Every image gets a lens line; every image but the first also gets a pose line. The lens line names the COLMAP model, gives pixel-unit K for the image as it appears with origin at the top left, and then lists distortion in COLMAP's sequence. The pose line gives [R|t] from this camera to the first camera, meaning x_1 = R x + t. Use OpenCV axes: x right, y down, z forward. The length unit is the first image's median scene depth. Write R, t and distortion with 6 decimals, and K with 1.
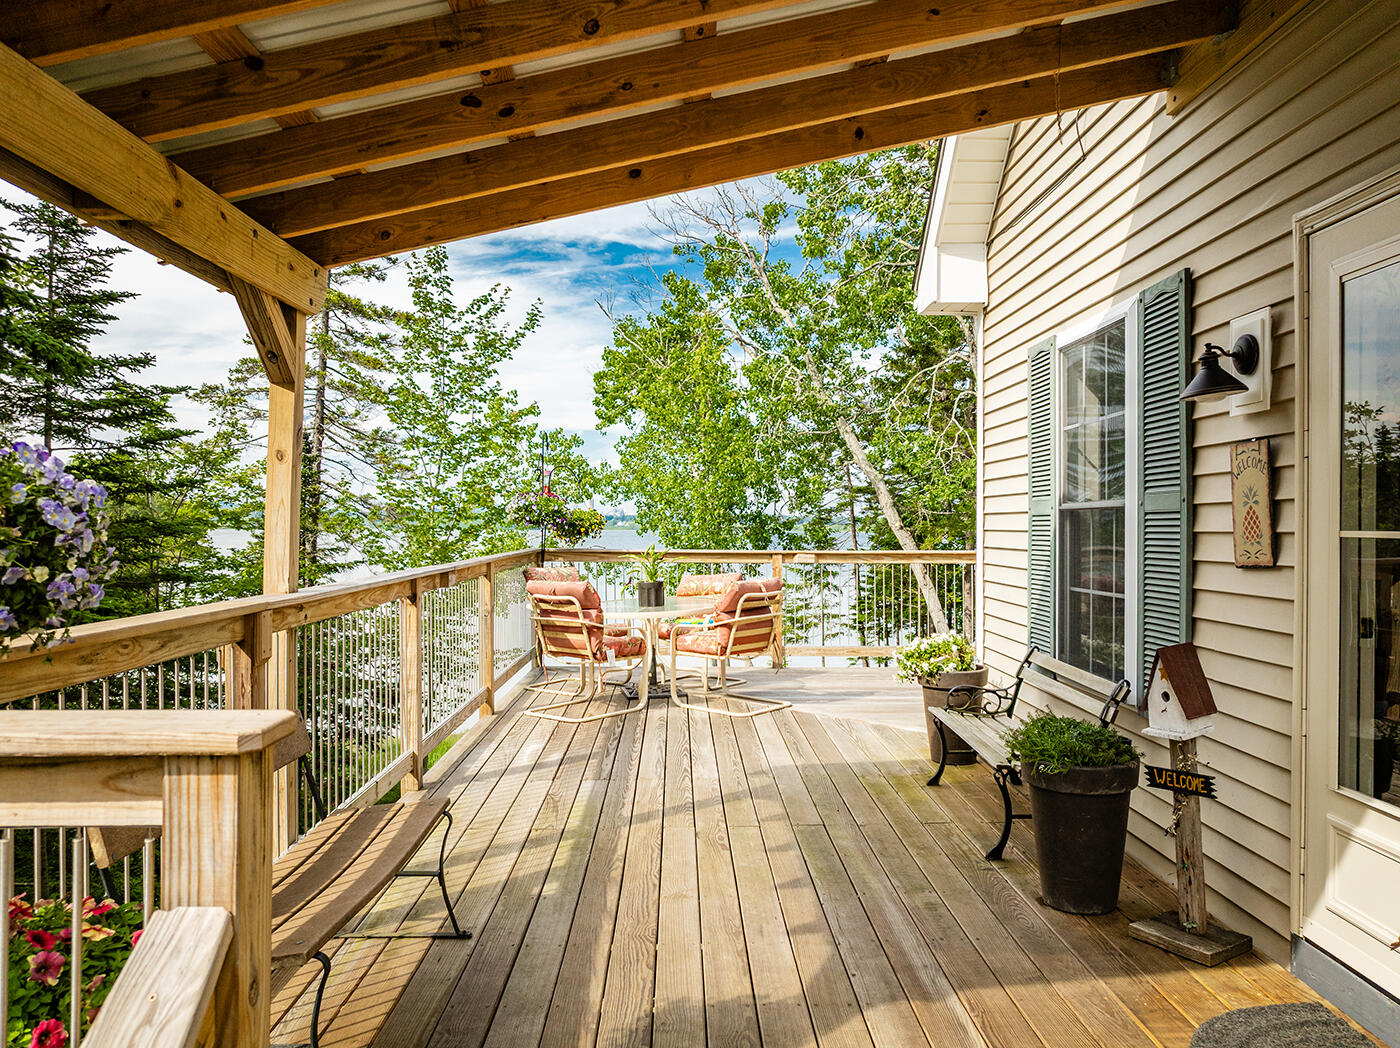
lens RADIAL K [[1041.2, 0, 734.7], [0, 1041.2, 521.8], [0, 0, 1]] dist [0.058991, -0.000215]
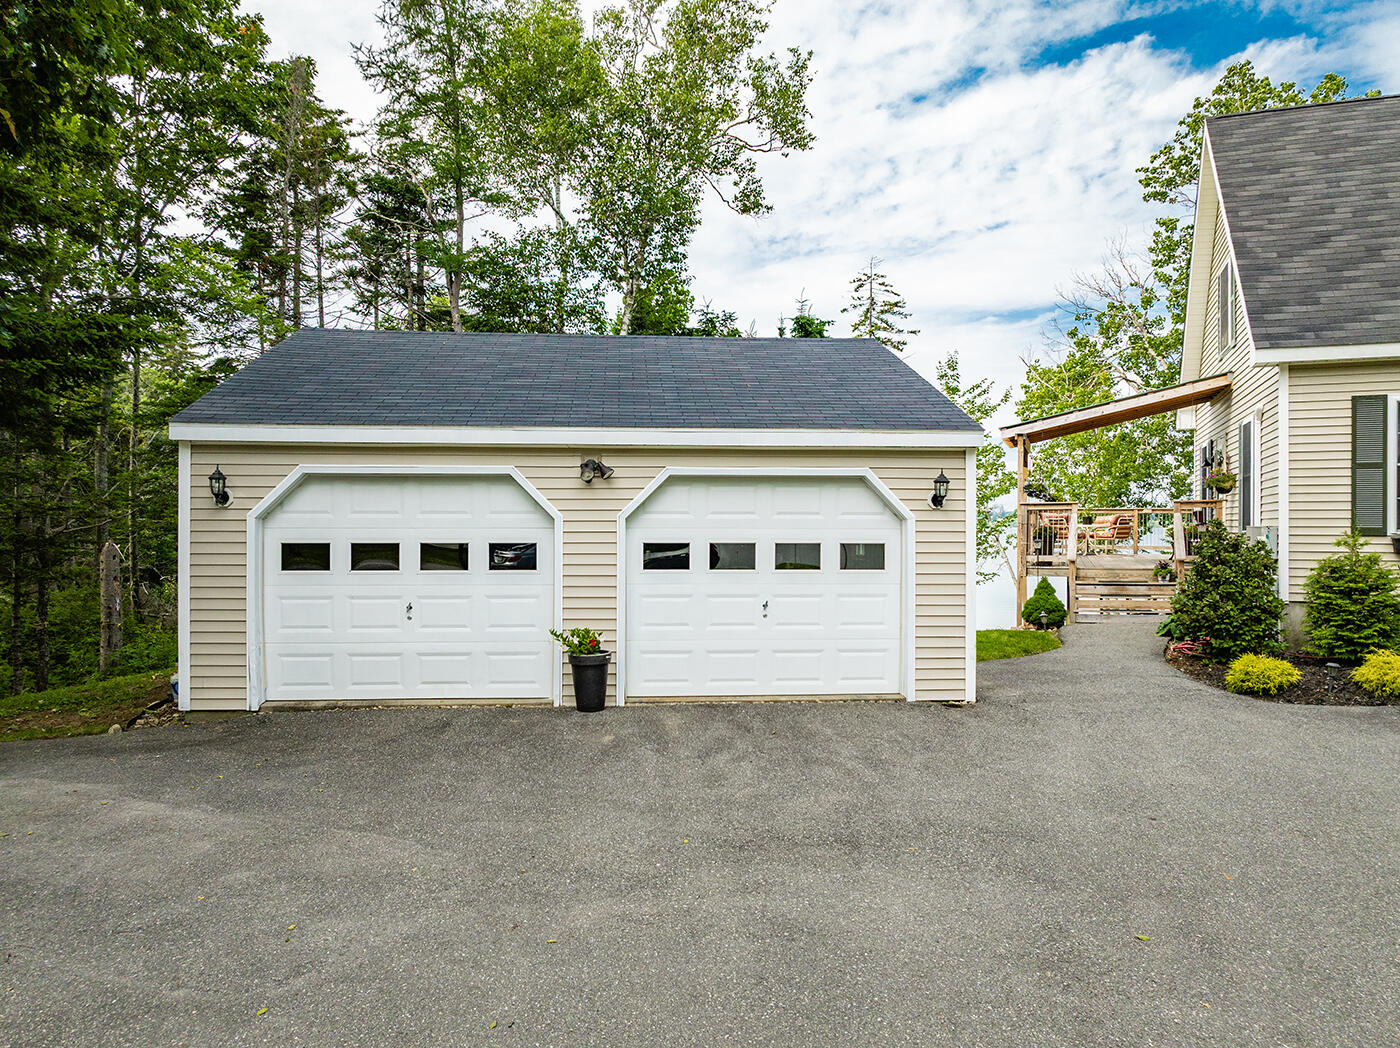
lens RADIAL K [[981.3, 0, 687.9], [0, 981.3, 520.0], [0, 0, 1]] dist [-0.005134, 0.001273]
pose [[0.914051, -0.000092, -0.405599, 0.000953], [0.000872, 0.999998, 0.001737, 0.007376], [0.405598, -0.001942, 0.914050, -0.210888]]
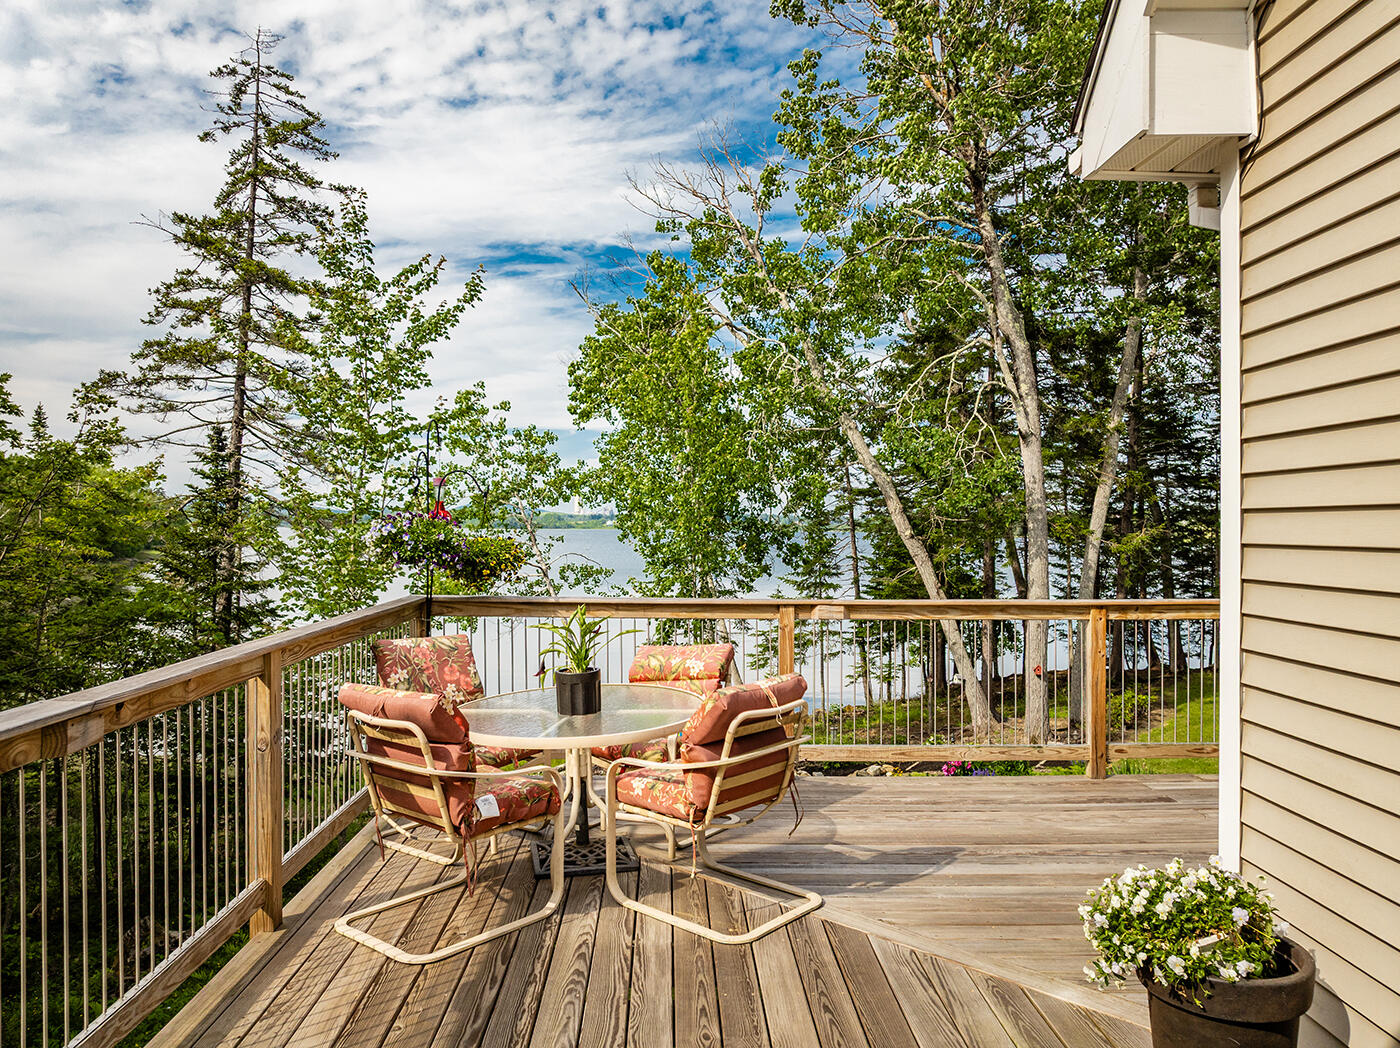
lens RADIAL K [[1024.2, 0, 700.0], [0, 1024.2, 524.0], [0, 0, 1]] dist [-0.007588, -0.002033]
pose [[0.999695, 0.003651, -0.024415, 0.000492], [-0.003539, 0.999983, 0.004623, -0.008172], [0.024432, -0.004535, 0.999691, 0.125967]]
